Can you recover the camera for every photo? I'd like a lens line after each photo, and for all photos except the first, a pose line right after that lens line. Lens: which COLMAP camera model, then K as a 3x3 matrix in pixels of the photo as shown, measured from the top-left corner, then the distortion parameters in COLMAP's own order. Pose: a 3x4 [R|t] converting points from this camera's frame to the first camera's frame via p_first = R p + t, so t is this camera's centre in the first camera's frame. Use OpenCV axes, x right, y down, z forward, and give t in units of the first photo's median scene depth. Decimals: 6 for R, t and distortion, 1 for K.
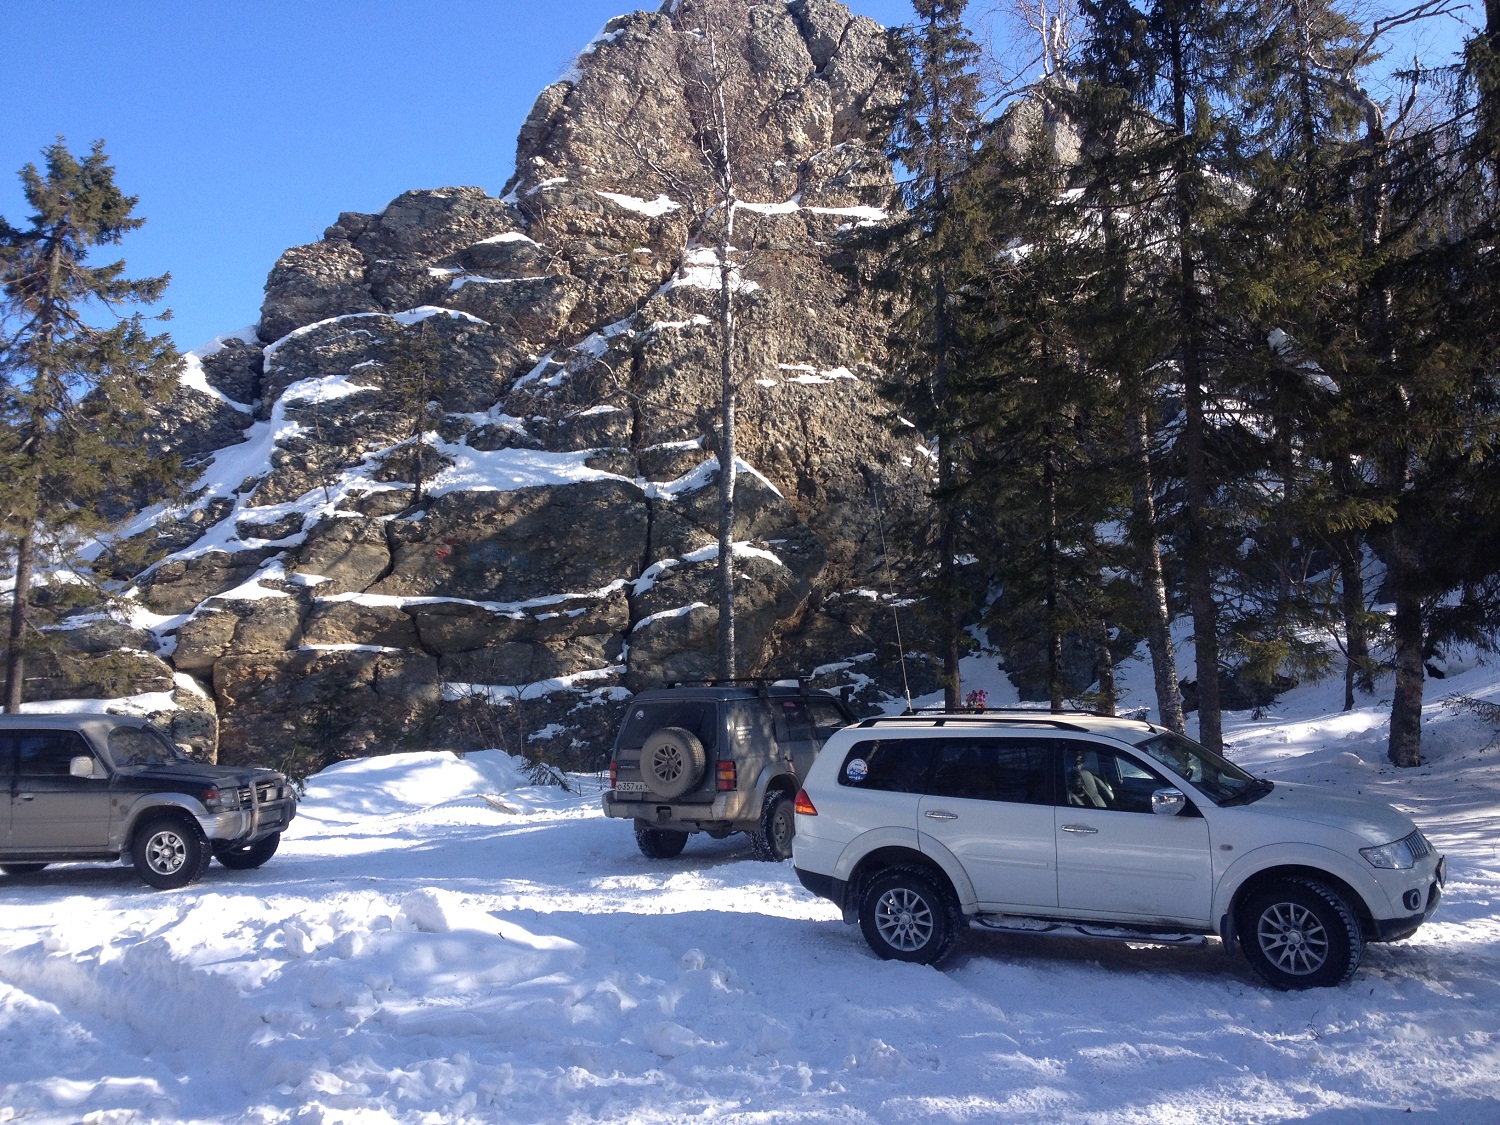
lens RADIAL K [[1440.3, 0, 747.4], [0, 1440.3, 569.8], [0, 0, 1]] dist [0.178699, -0.330877]
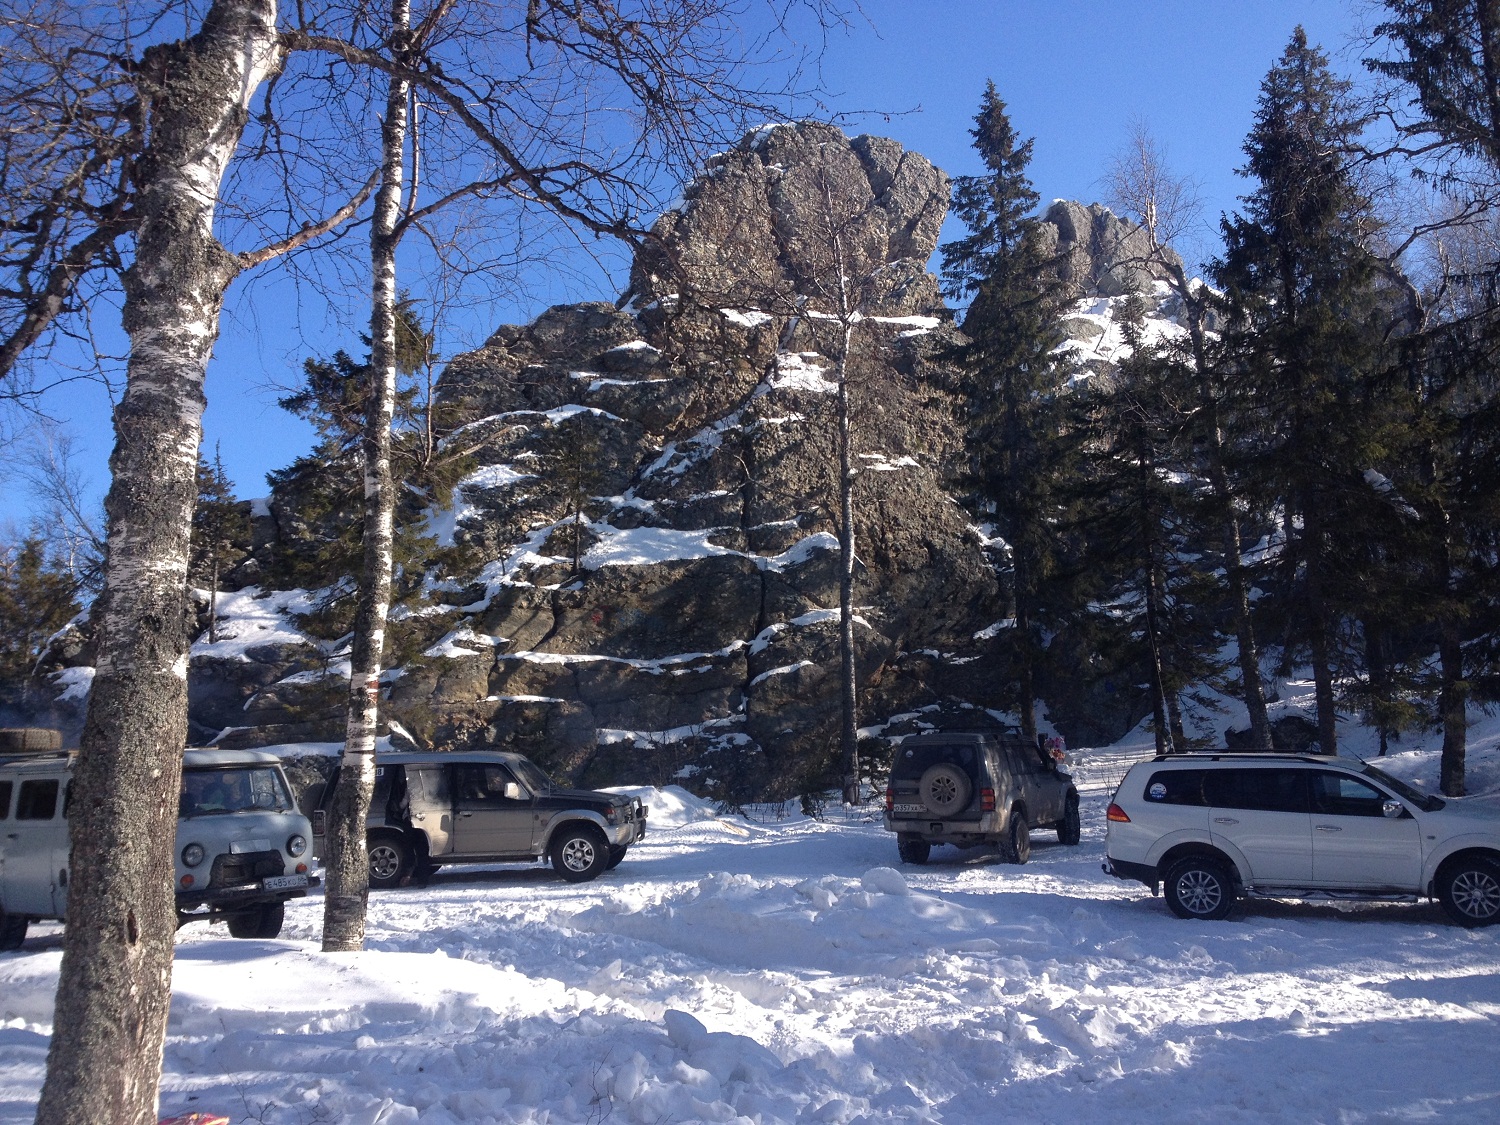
lens RADIAL K [[1440.3, 0, 747.4], [0, 1440.3, 569.8], [0, 0, 1]] dist [0.178699, -0.330877]
pose [[0.997778, 0.008960, 0.066017, -0.155659], [-0.006804, 0.999438, -0.032809, -0.011855], [-0.066274, 0.032287, 0.997279, -0.160264]]
